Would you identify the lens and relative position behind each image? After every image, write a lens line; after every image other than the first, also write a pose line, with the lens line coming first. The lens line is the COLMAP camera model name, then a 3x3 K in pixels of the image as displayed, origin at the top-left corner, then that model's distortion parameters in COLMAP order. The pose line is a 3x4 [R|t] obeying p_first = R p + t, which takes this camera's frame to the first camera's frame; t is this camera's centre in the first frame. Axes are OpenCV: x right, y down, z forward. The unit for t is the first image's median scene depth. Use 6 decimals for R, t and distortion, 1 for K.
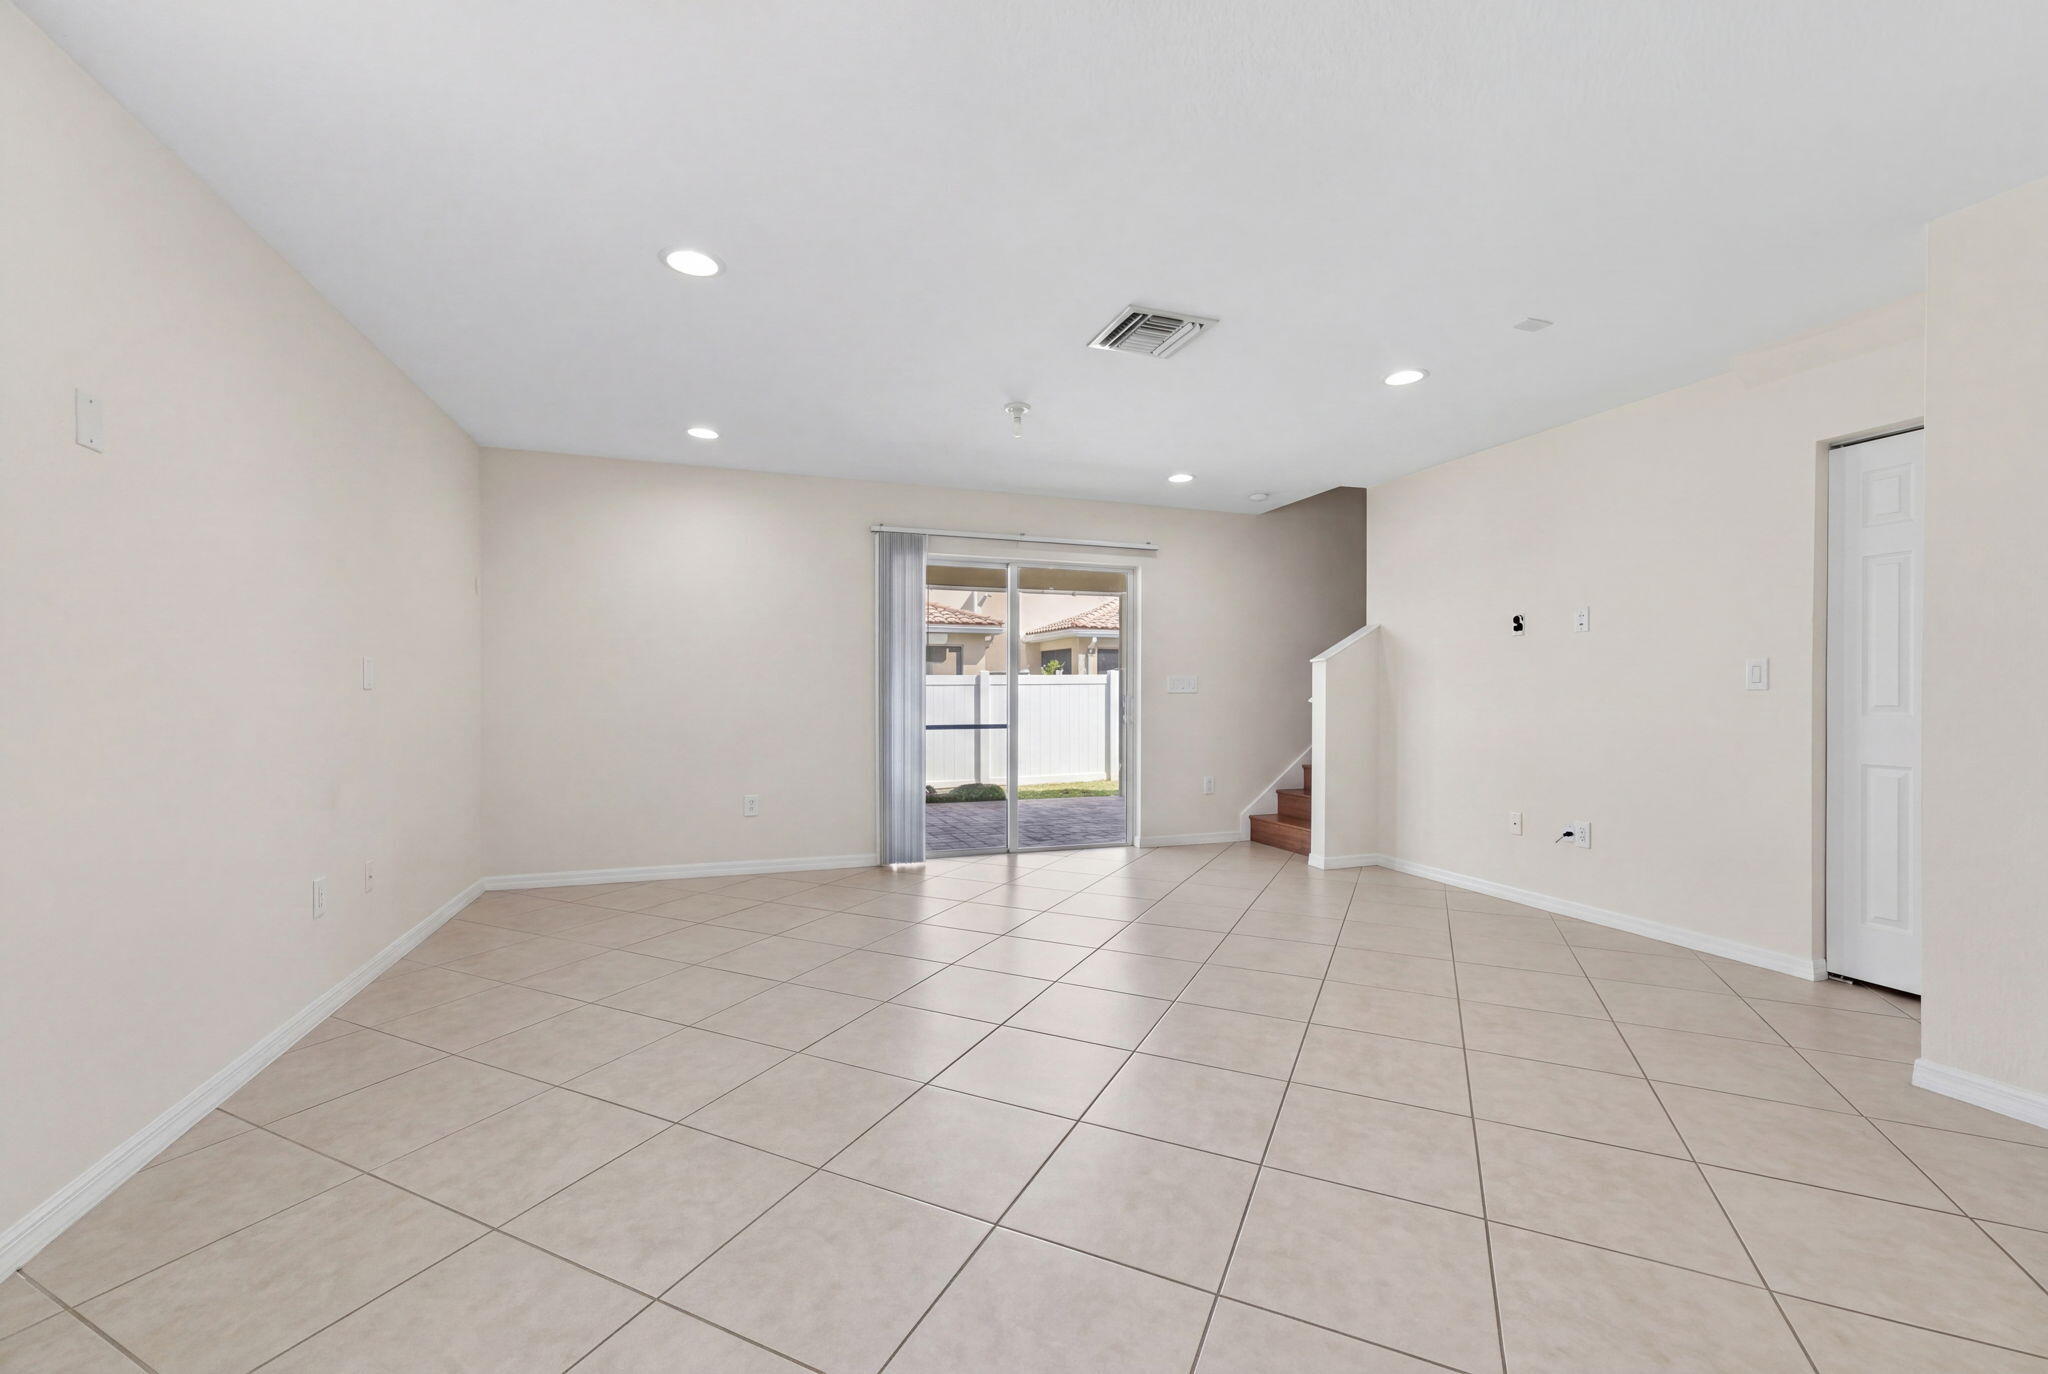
lens RADIAL K [[837.9, 0, 1023.1], [0, 837.9, 689.8], [0, 0, 1]] dist [0.003936, 0.000293]
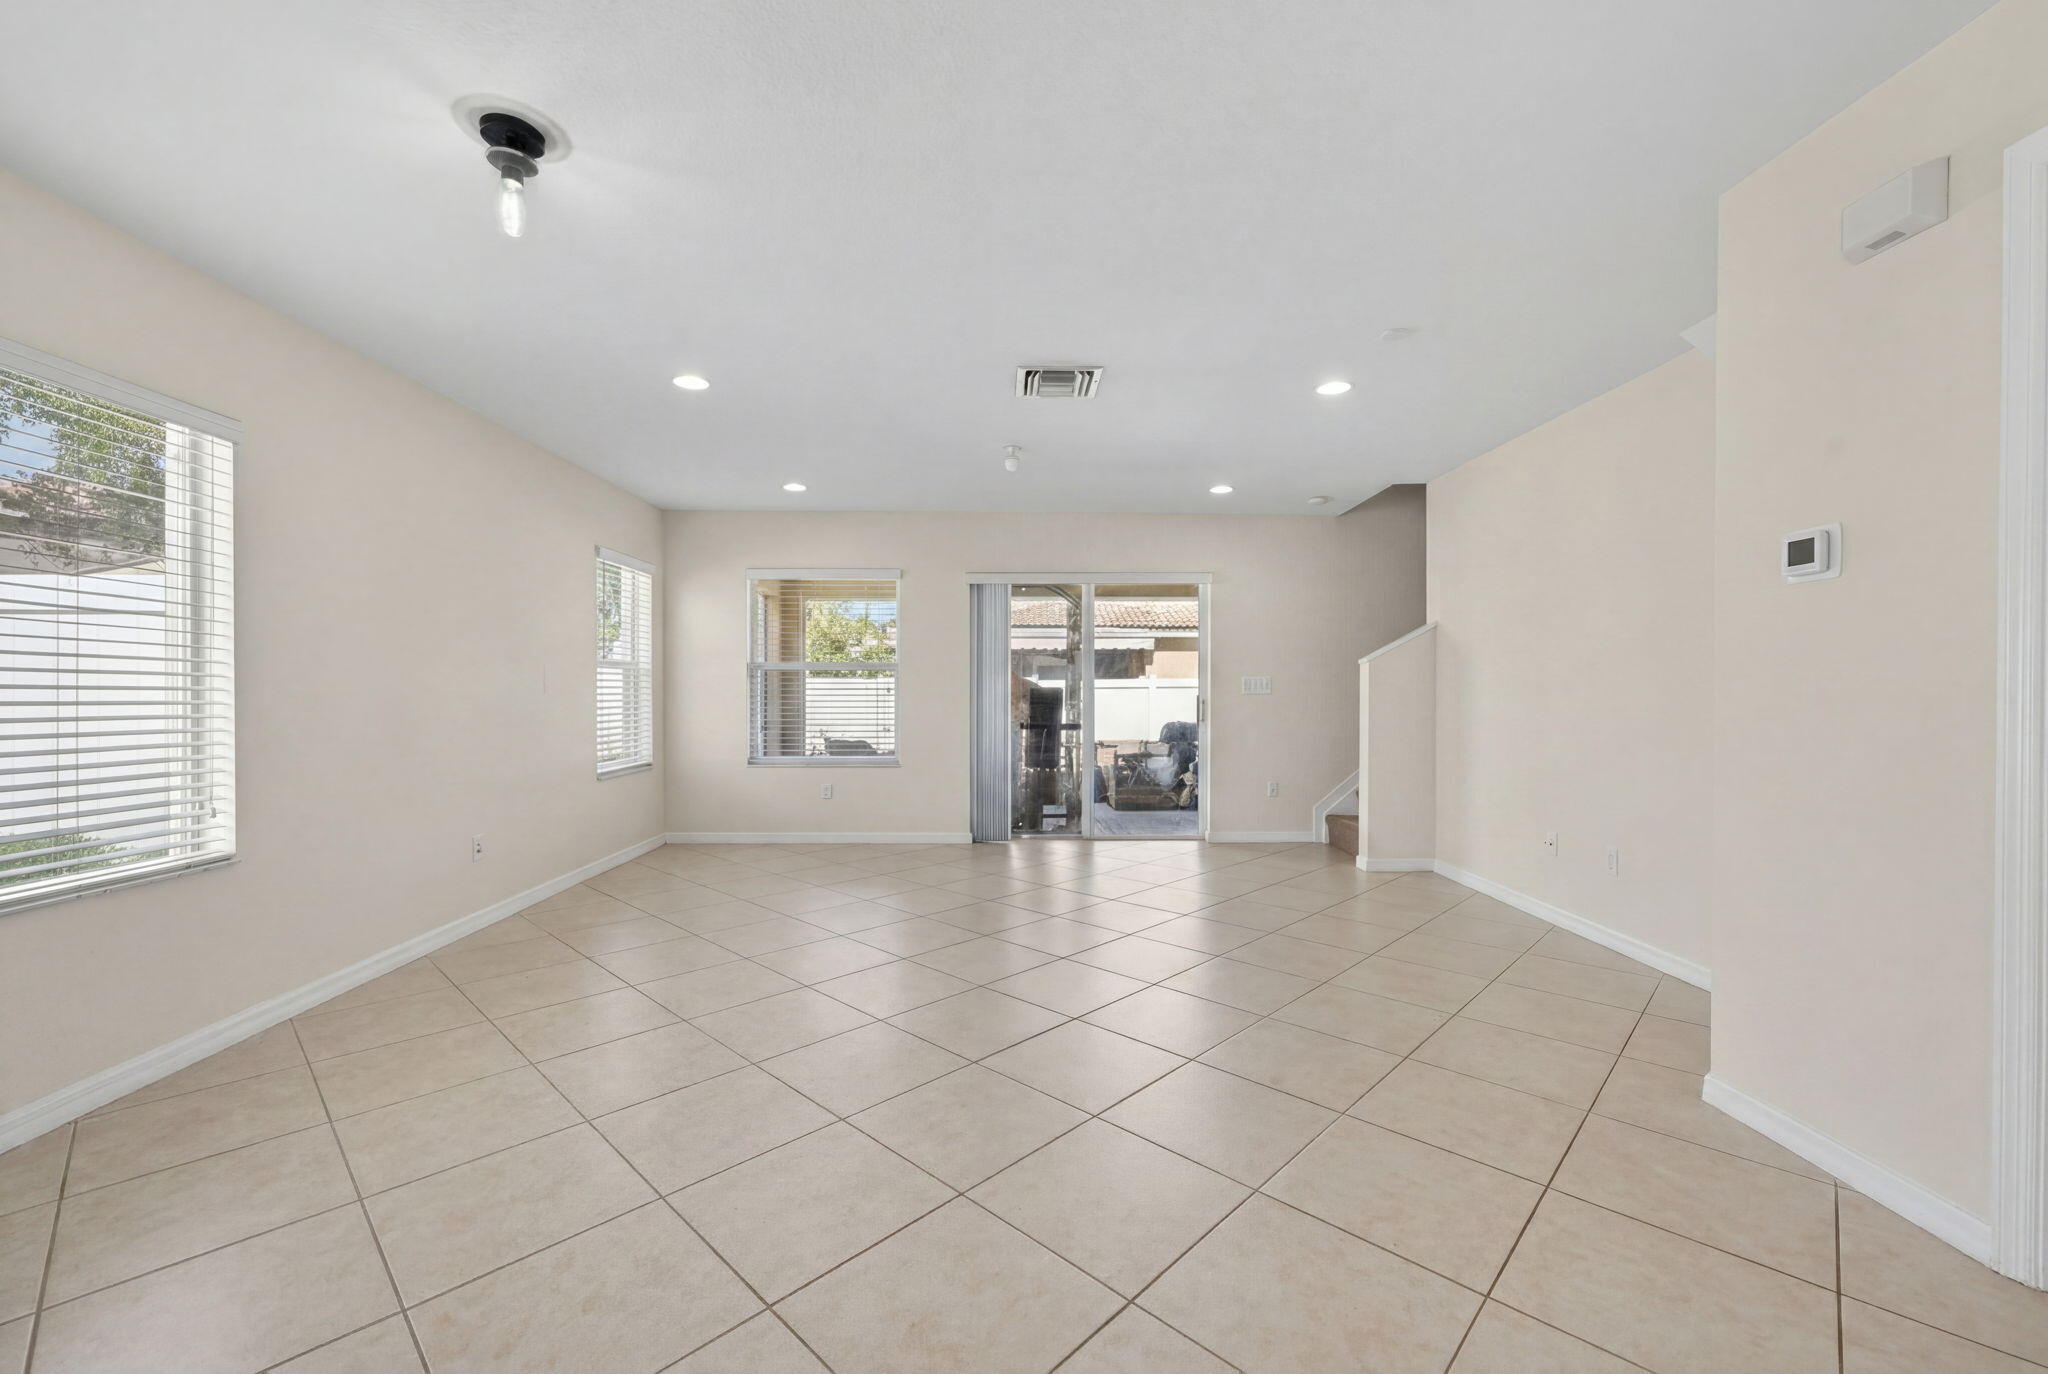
lens RADIAL K [[837.9, 0, 1020.9], [0, 837.9, 687.8], [0, 0, 1]] dist [0.003936, 0.000293]
pose [[0.949924, -0.003048, -0.312466, 0.270700], [0.001206, 0.999981, -0.006086, 0.002034], [0.312478, 0.005404, 0.949910, -0.070137]]
